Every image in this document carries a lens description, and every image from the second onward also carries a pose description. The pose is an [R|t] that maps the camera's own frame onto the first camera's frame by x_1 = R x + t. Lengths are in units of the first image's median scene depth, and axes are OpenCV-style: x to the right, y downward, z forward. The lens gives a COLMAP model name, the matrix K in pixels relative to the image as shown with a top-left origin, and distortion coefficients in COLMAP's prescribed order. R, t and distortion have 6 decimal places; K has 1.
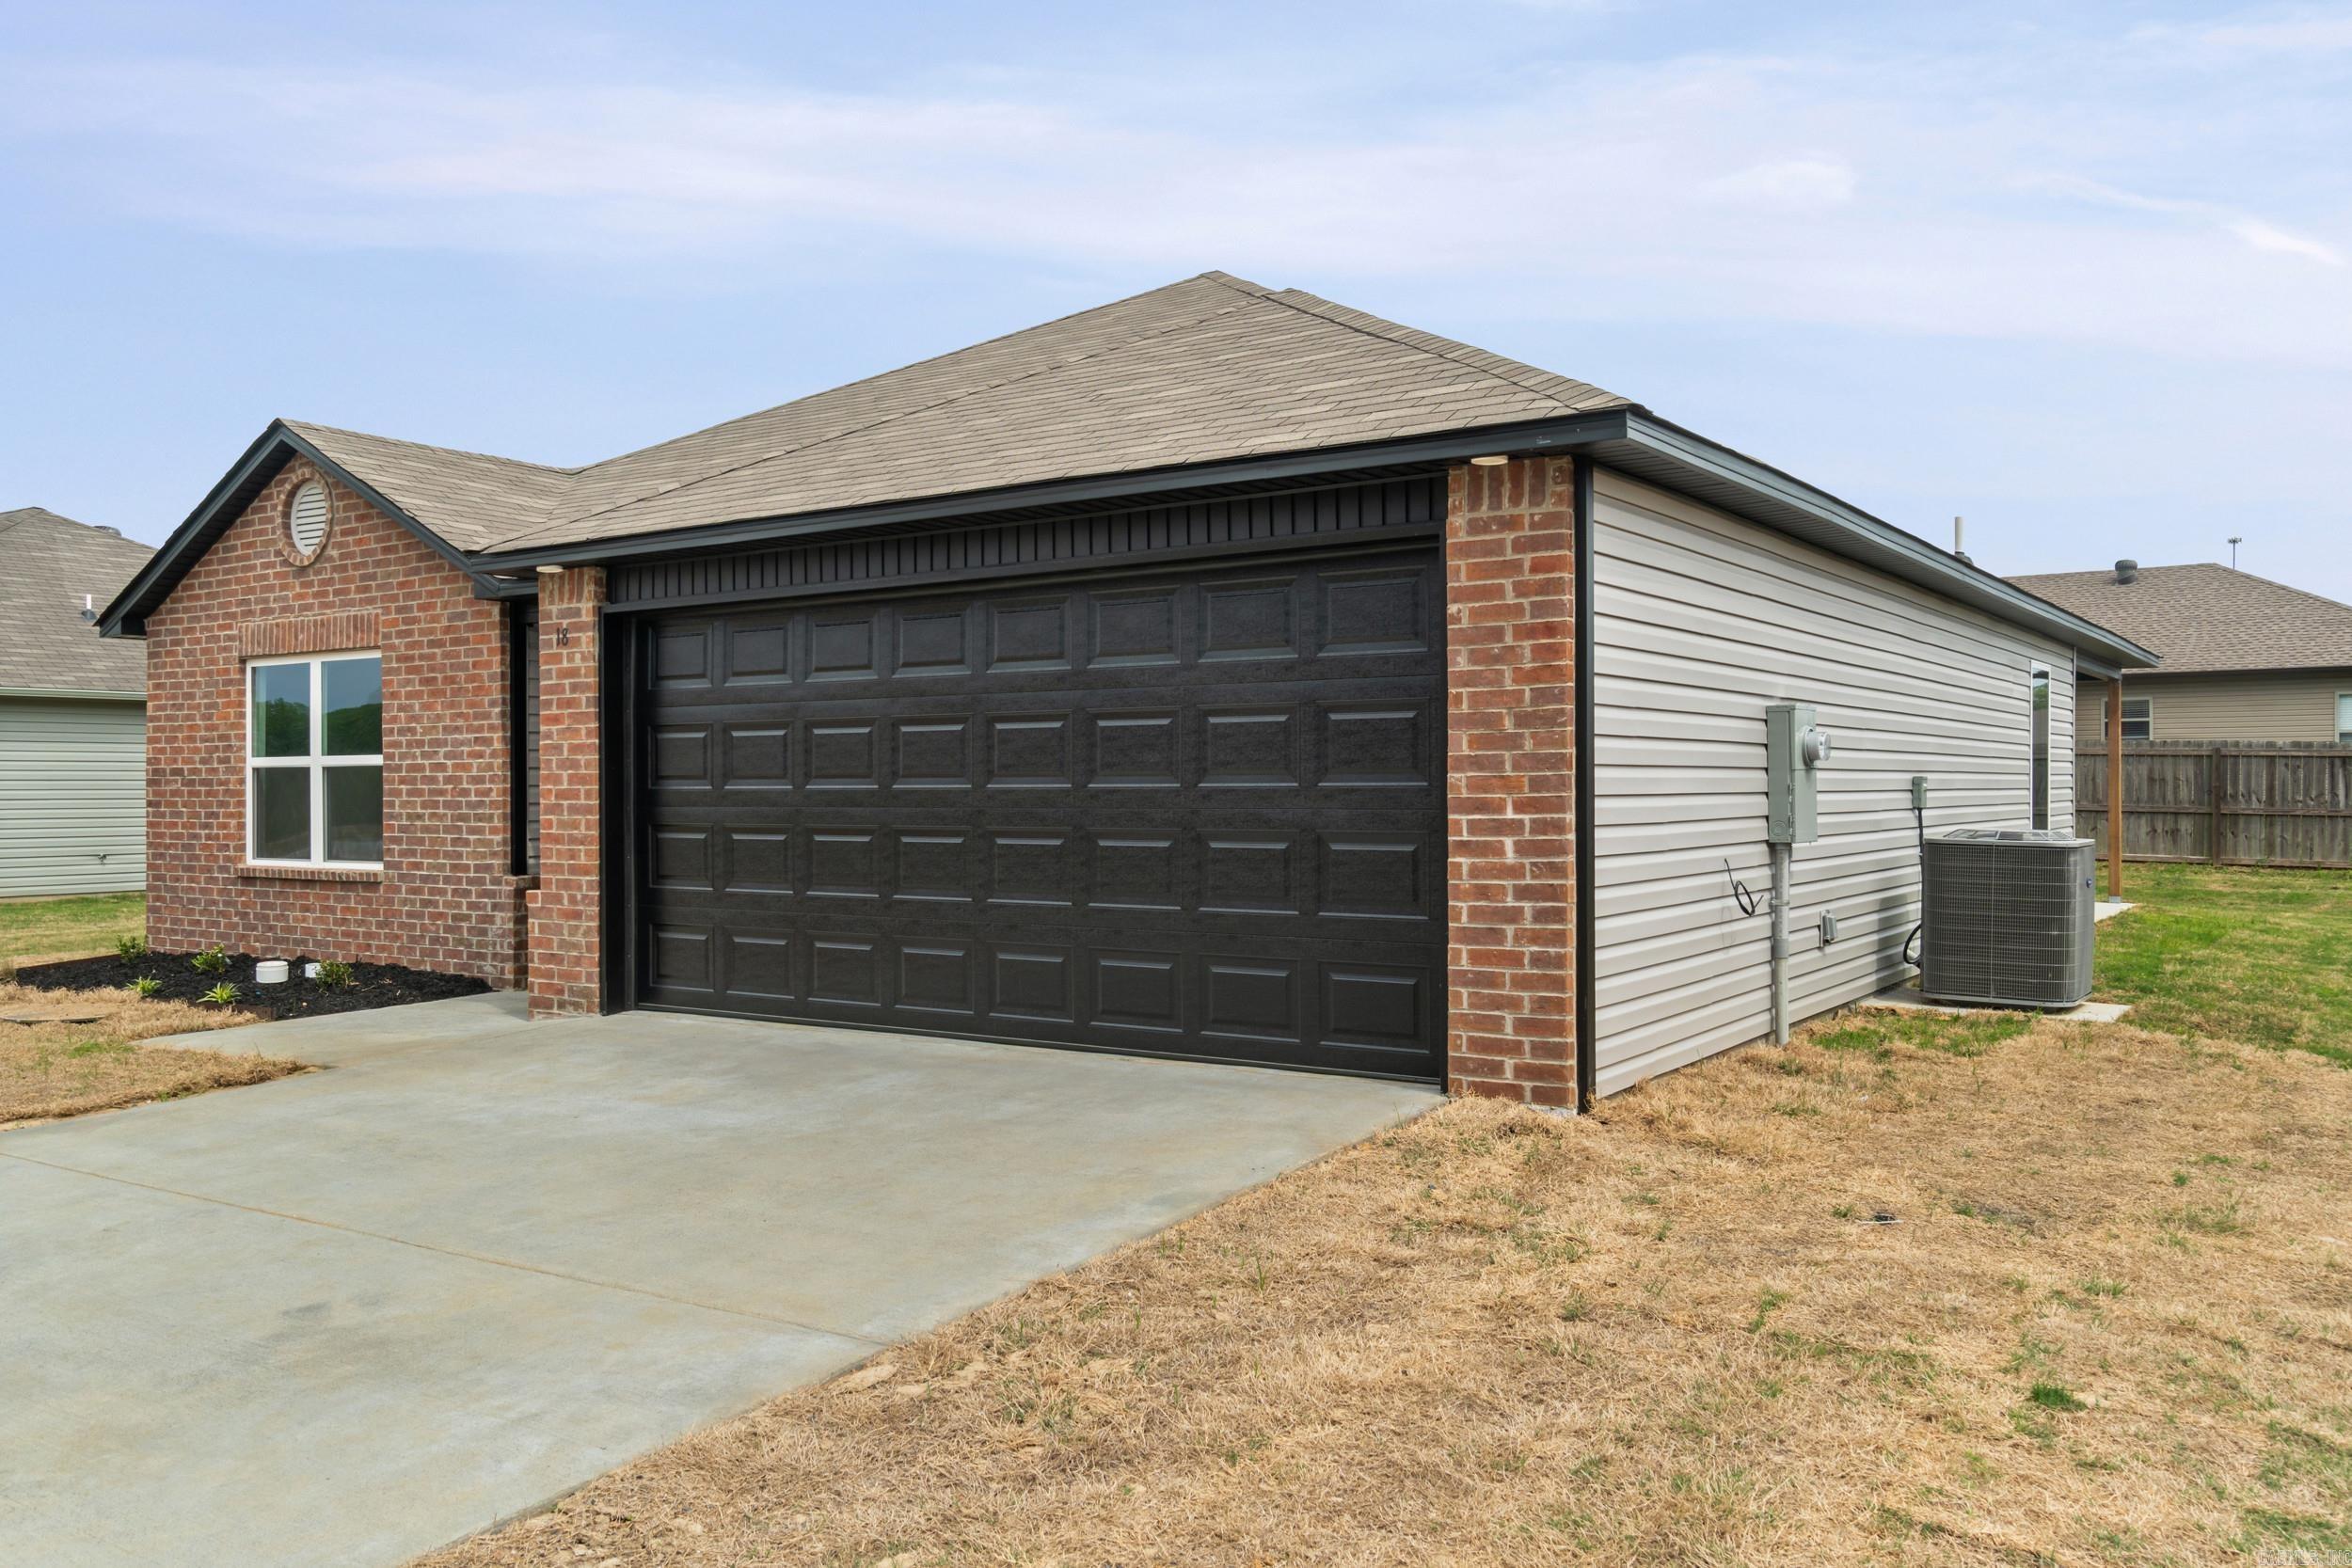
lens RADIAL K [[1806.6, 0, 1225.5], [0, 1806.6, 746.1], [0, 0, 1]] dist [-0.015042, 0.002673]
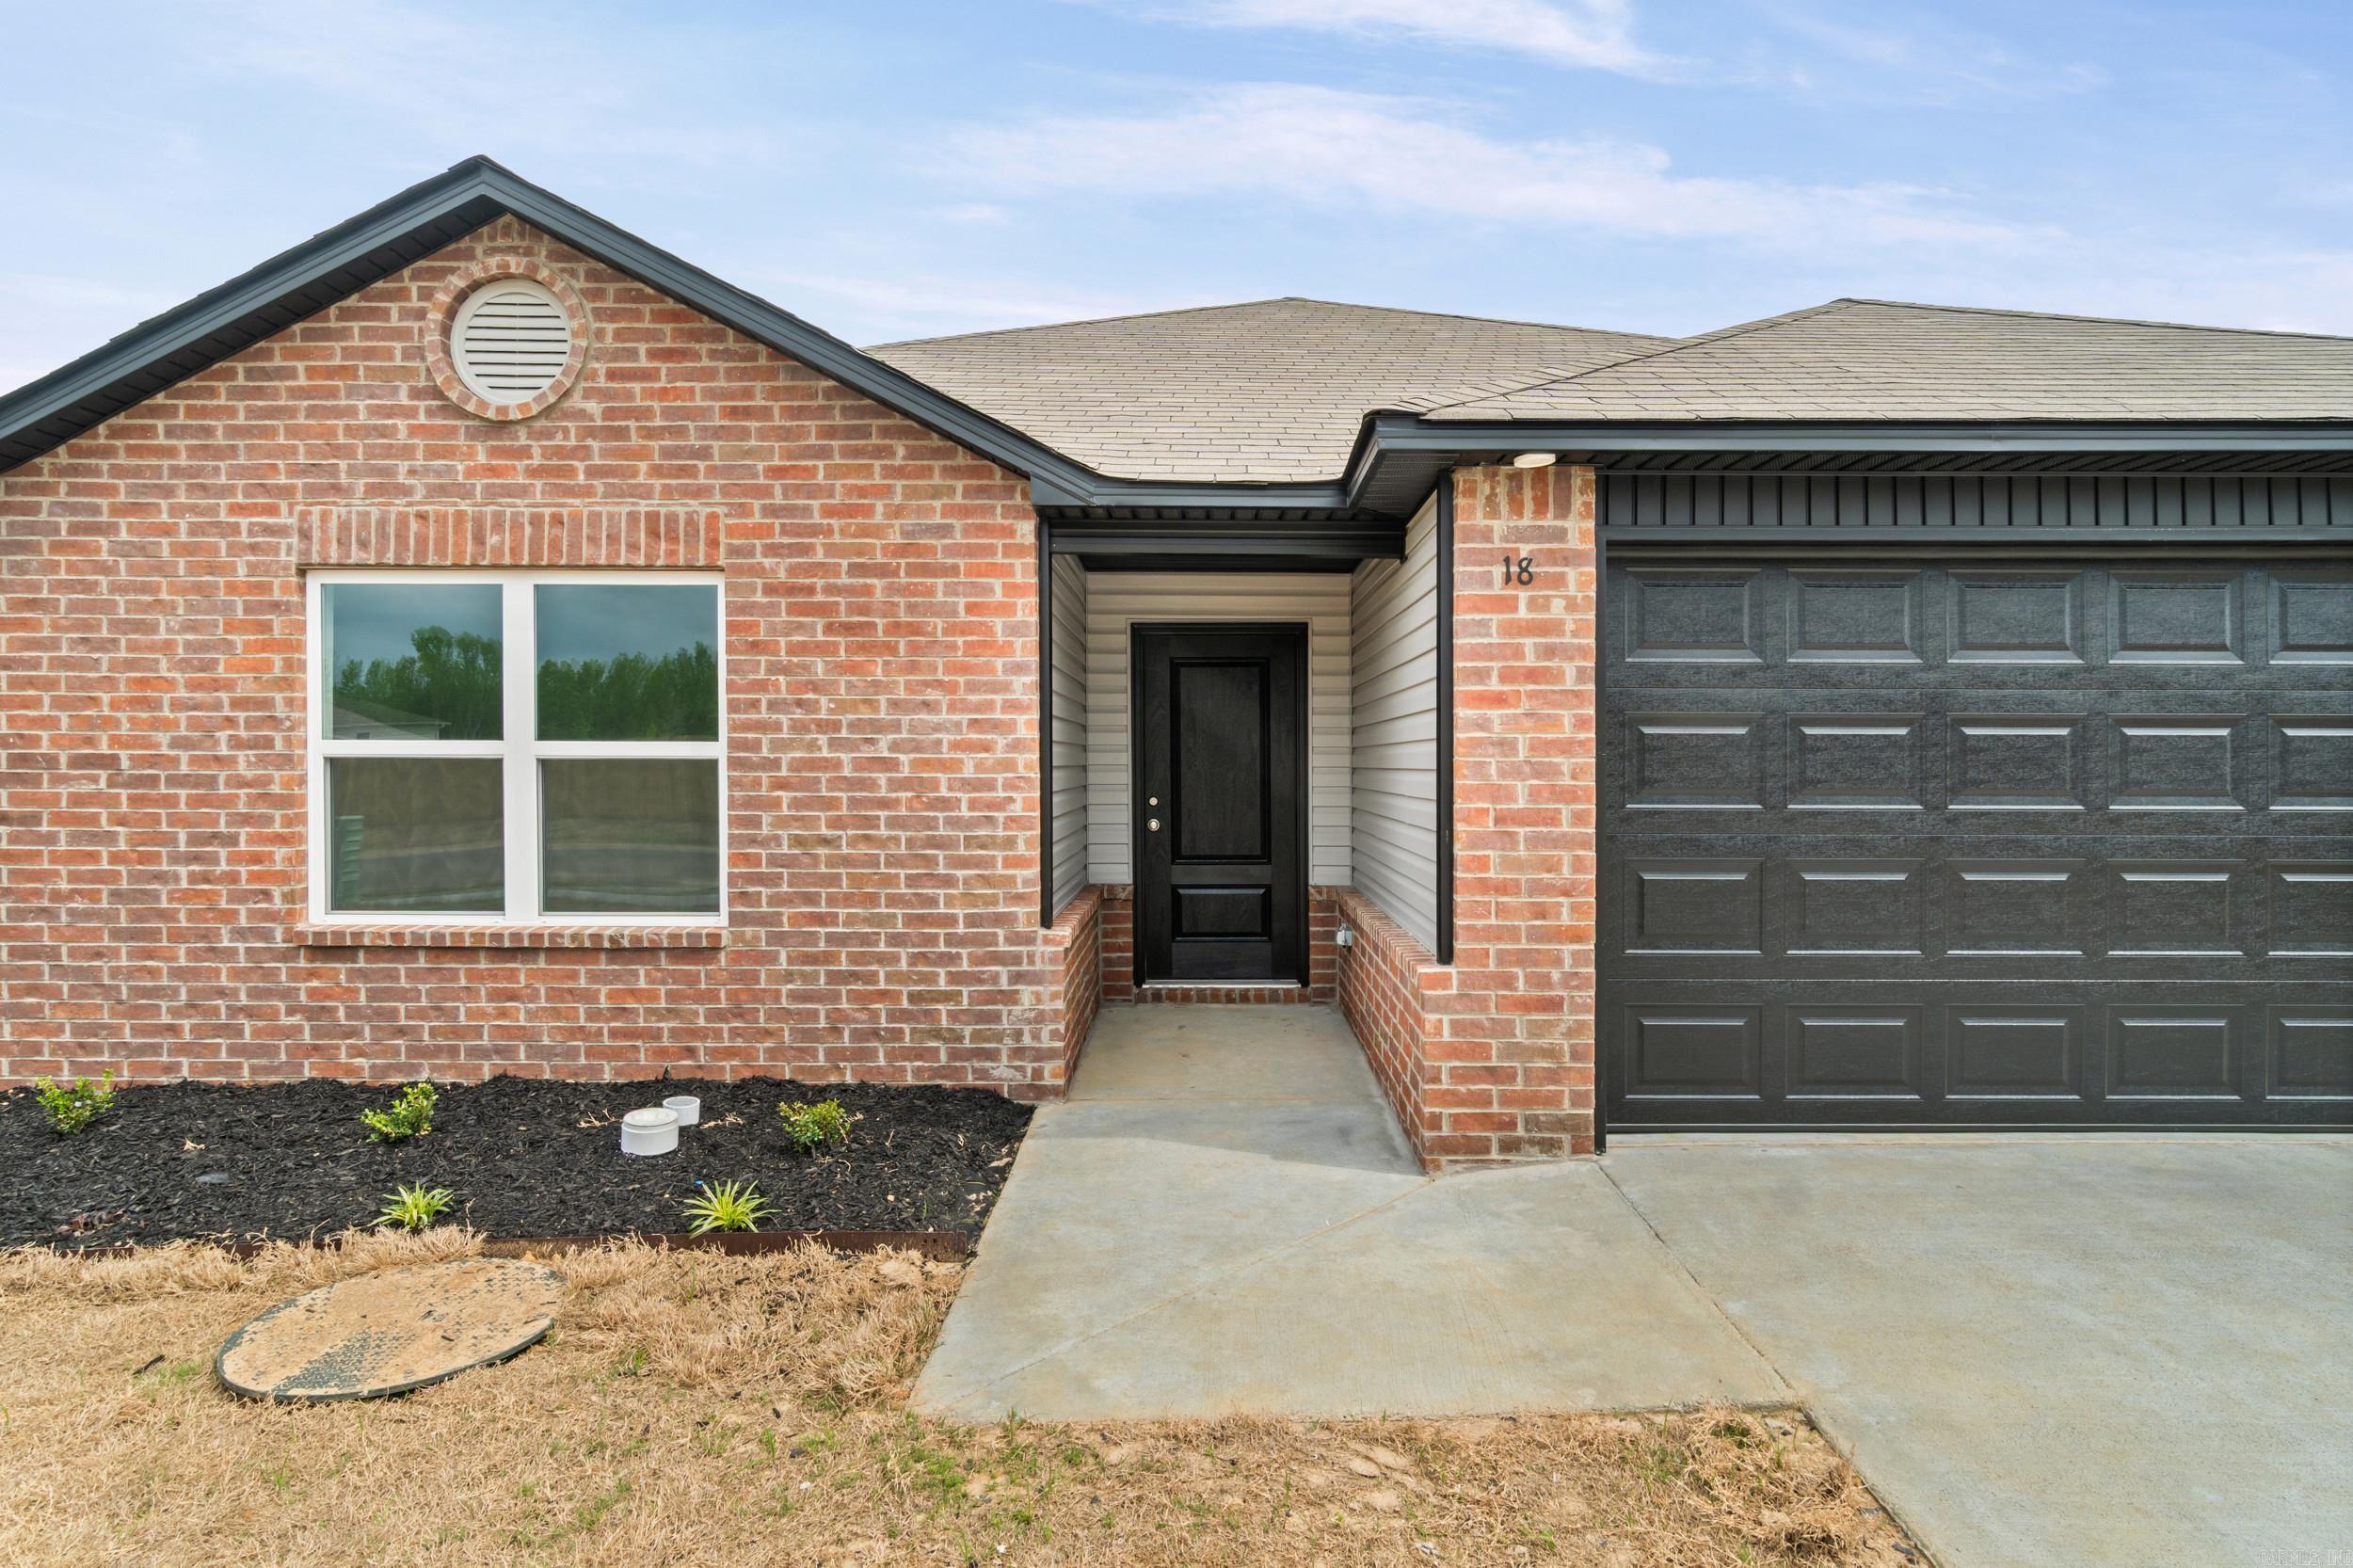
lens RADIAL K [[1193.5, 0, 1230.4], [0, 1193.5, 769.5], [0, 0, 1]] dist [-0.009036, 0.000902]
pose [[0.839172, 0.004280, 0.543850, -0.689909], [-0.019410, 0.999568, 0.022083, 0.002203], [-0.543520, -0.029088, 0.838892, 0.708220]]
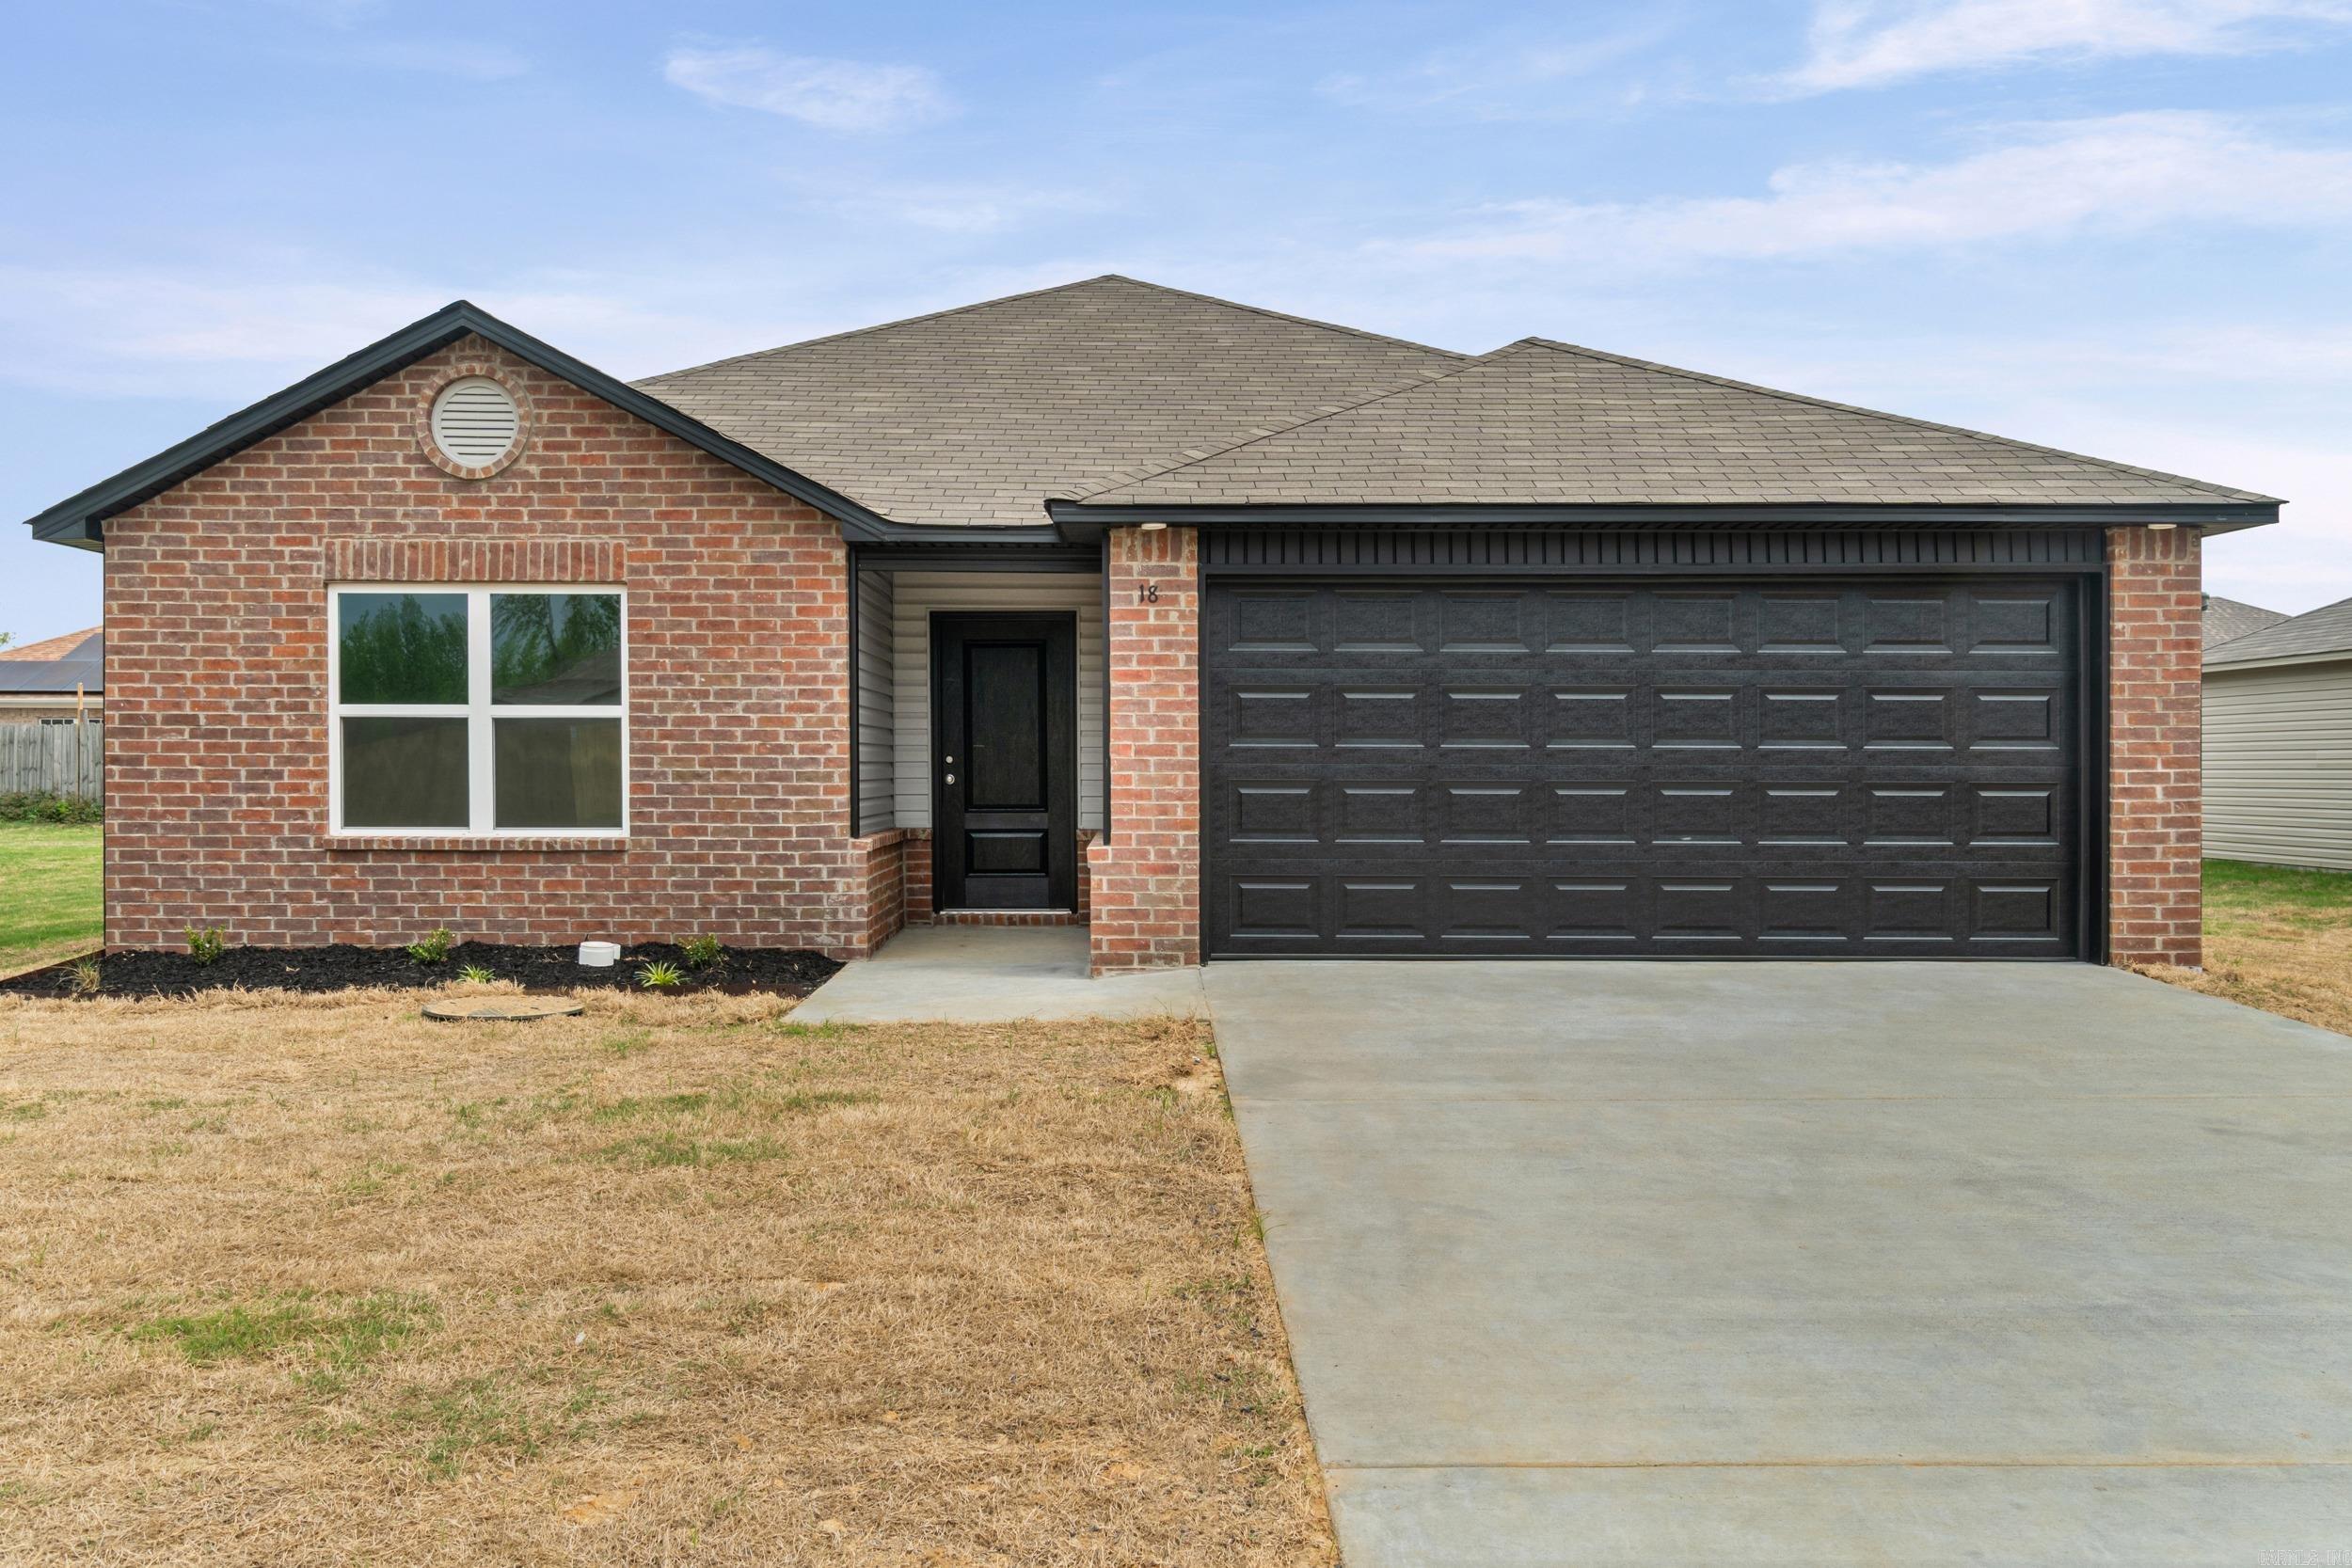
lens RADIAL K [[1806.6, 0, 1161.7], [0, 1806.6, 799.9], [0, 0, 1]] dist [-0.015042, 0.002673]
pose [[0.841775, -0.002463, 0.539823, -0.916056], [-0.019258, 0.999216, 0.034589, 0.019274], [-0.539485, -0.039512, 0.841068, 0.147199]]
